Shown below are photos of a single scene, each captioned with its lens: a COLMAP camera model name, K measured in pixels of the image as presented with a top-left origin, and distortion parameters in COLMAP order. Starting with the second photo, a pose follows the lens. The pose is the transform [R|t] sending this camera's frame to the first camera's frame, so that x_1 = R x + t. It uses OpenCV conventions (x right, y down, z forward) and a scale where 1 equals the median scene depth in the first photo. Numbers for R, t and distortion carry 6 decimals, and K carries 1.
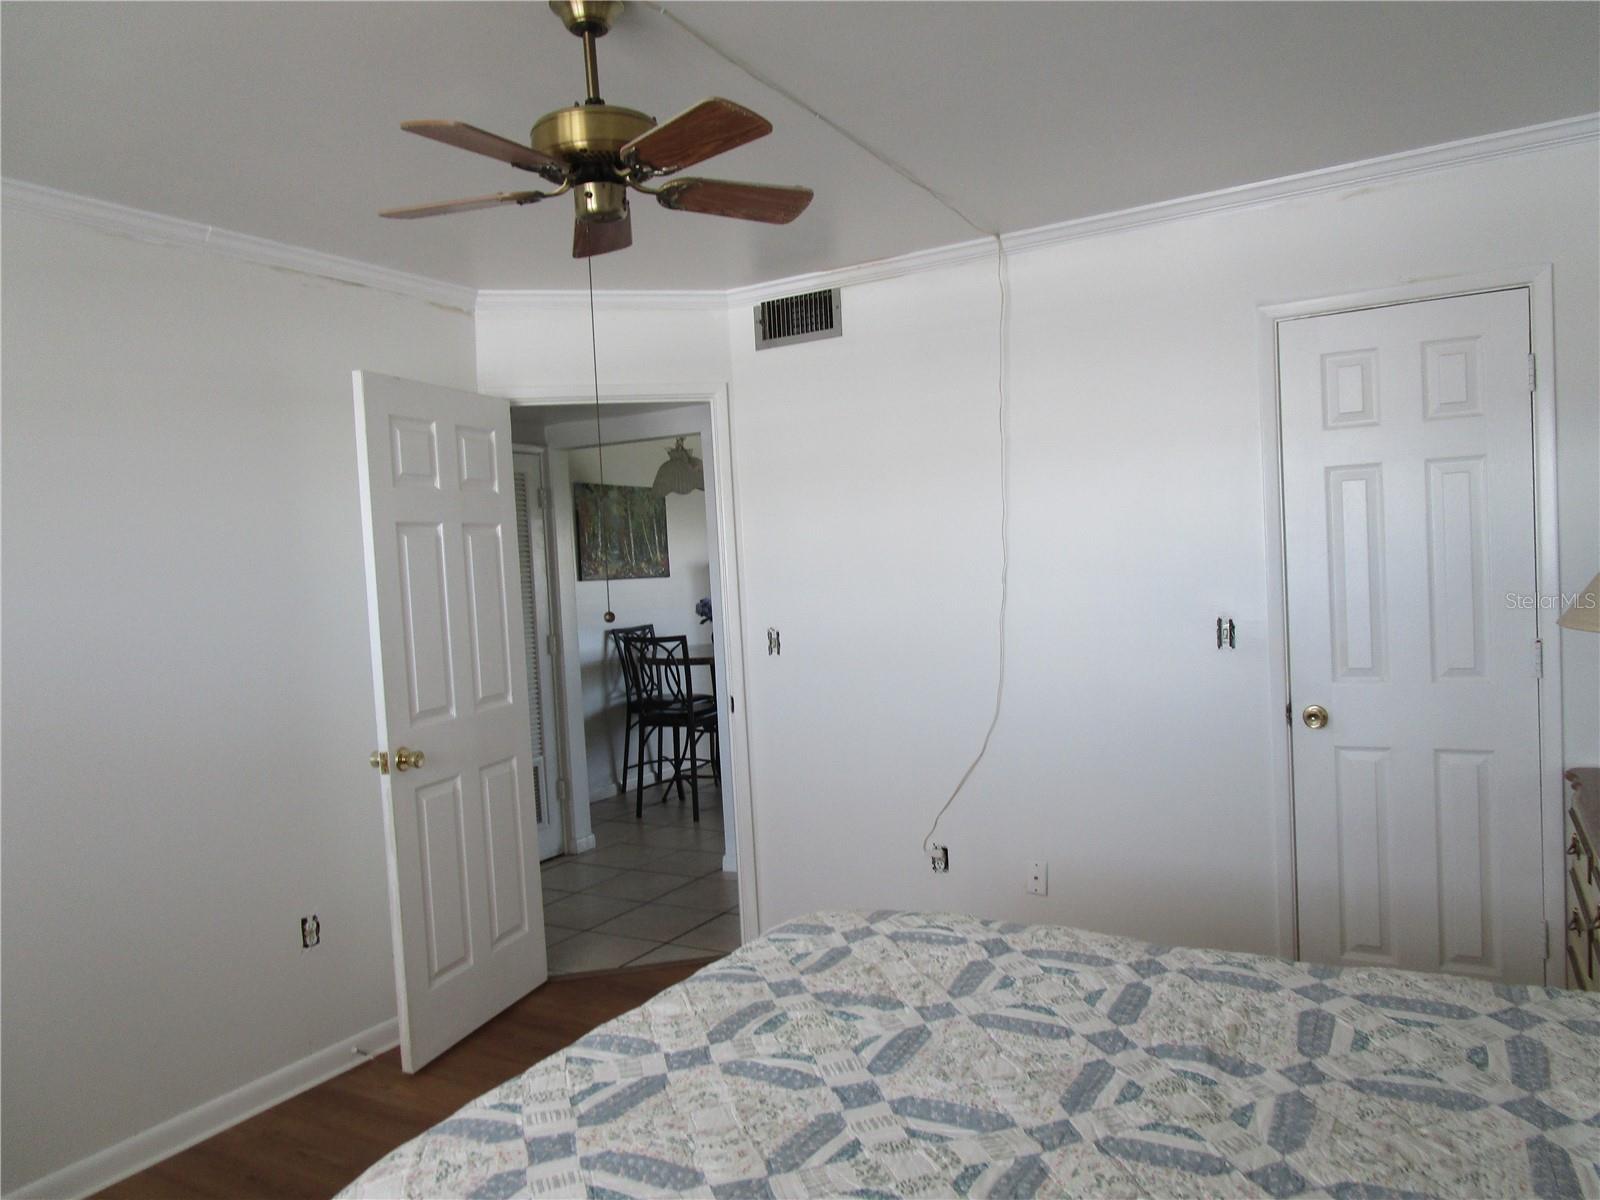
lens RADIAL K [[1142.5, 0, 800.0], [0, 1142.5, 600.0], [0, 0, 1]] dist [-0.022345, 0.005116]
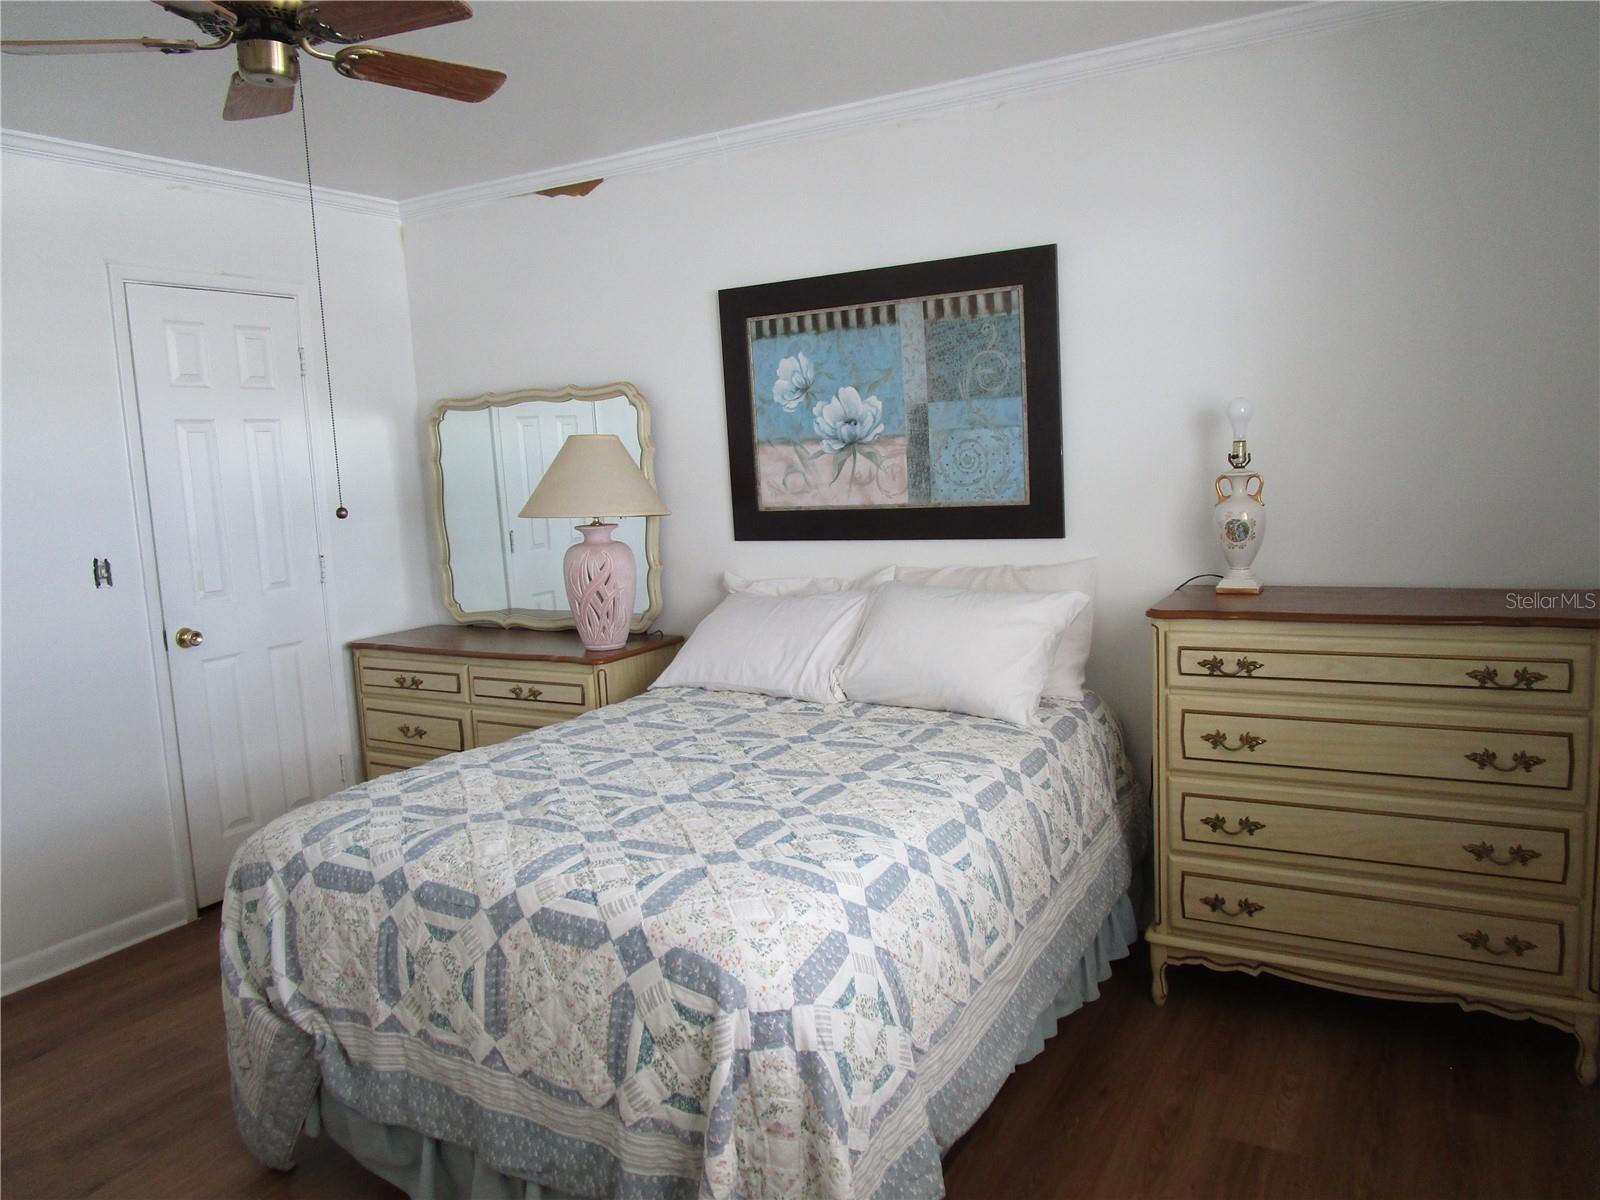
lens RADIAL K [[1142.5, 0, 800.0], [0, 1142.5, 600.0], [0, 0, 1]] dist [-0.022345, 0.005116]
pose [[0.000816, -0.071995, 0.997405, -1.110461], [0.085182, 0.993785, 0.071664, 0.059085], [-0.996365, 0.084902, 0.006943, 0.620003]]
